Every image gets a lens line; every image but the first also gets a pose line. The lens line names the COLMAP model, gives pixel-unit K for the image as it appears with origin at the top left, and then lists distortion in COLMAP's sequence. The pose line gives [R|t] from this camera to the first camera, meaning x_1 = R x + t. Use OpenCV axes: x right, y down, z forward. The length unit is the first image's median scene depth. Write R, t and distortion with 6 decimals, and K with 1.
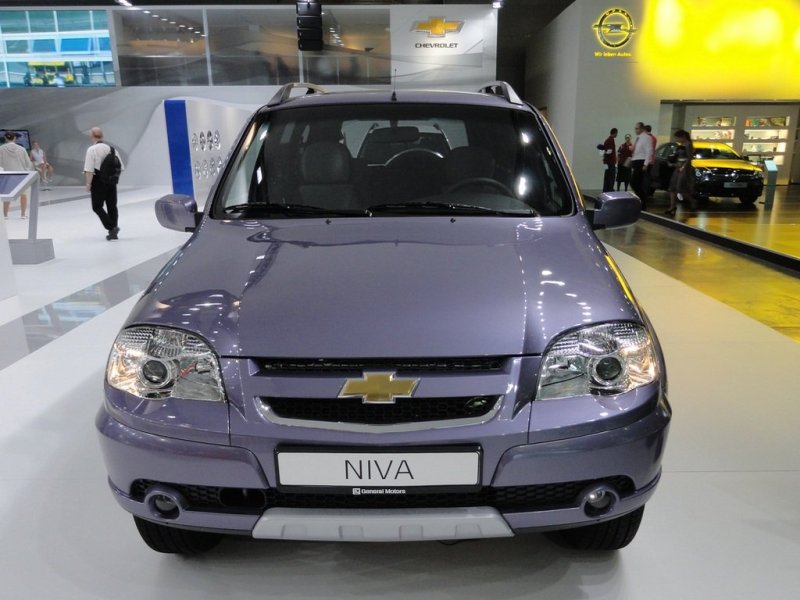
lens RADIAL K [[553.9, 0, 404.5], [0, 553.9, 296.3], [0, 0, 1]] dist [-0.011138, 0.004823]
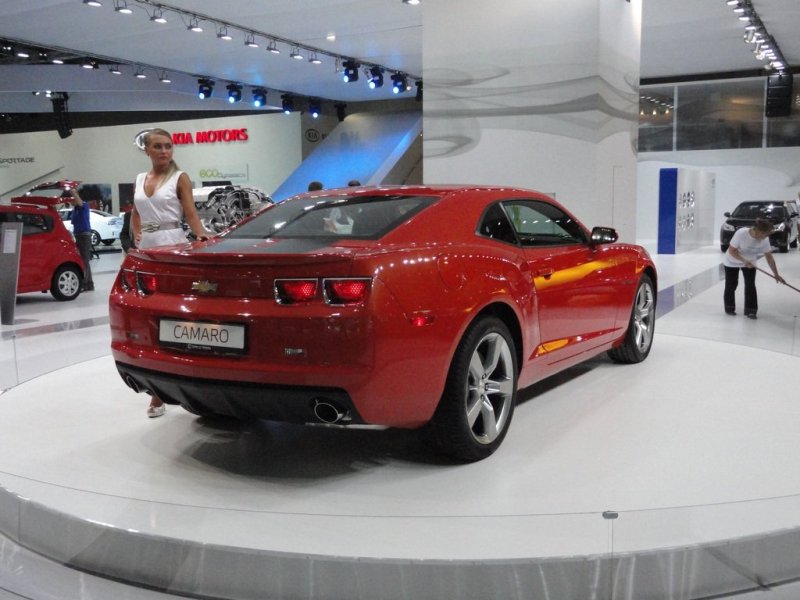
lens RADIAL K [[825.9, 0, 398.1], [0, 825.9, 303.7], [0, 0, 1]] dist [-0.002070, 0.000000]
pose [[0.884813, 0.054143, -0.462791, -0.060981], [-0.121485, 0.985679, -0.116951, 0.178466], [0.449831, 0.159702, 0.878719, -0.647235]]
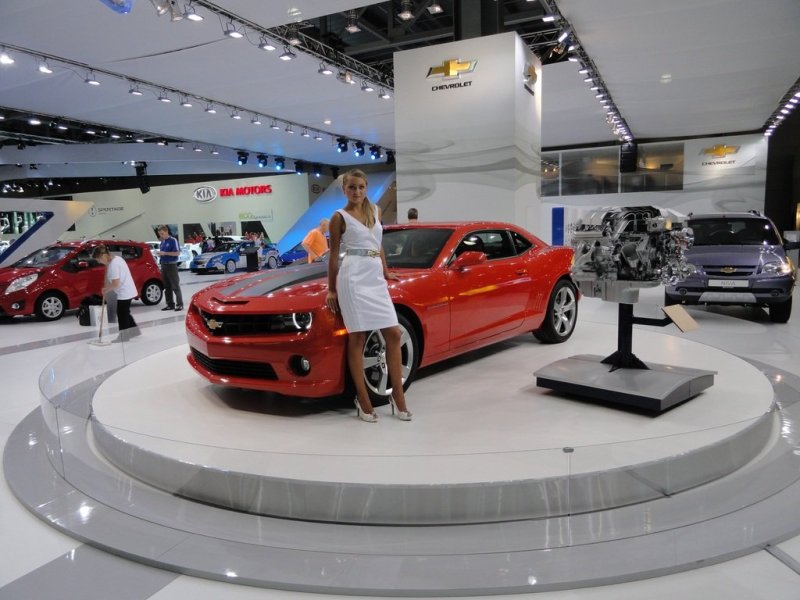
lens RADIAL K [[553.9, 0, 393.0], [0, 553.9, 304.9], [0, 0, 1]] dist [-0.011138, 0.004823]
pose [[0.903320, 0.037452, -0.427329, -0.085093], [-0.095337, 0.988795, -0.114872, 0.177113], [0.418238, 0.144507, 0.896769, -0.643066]]
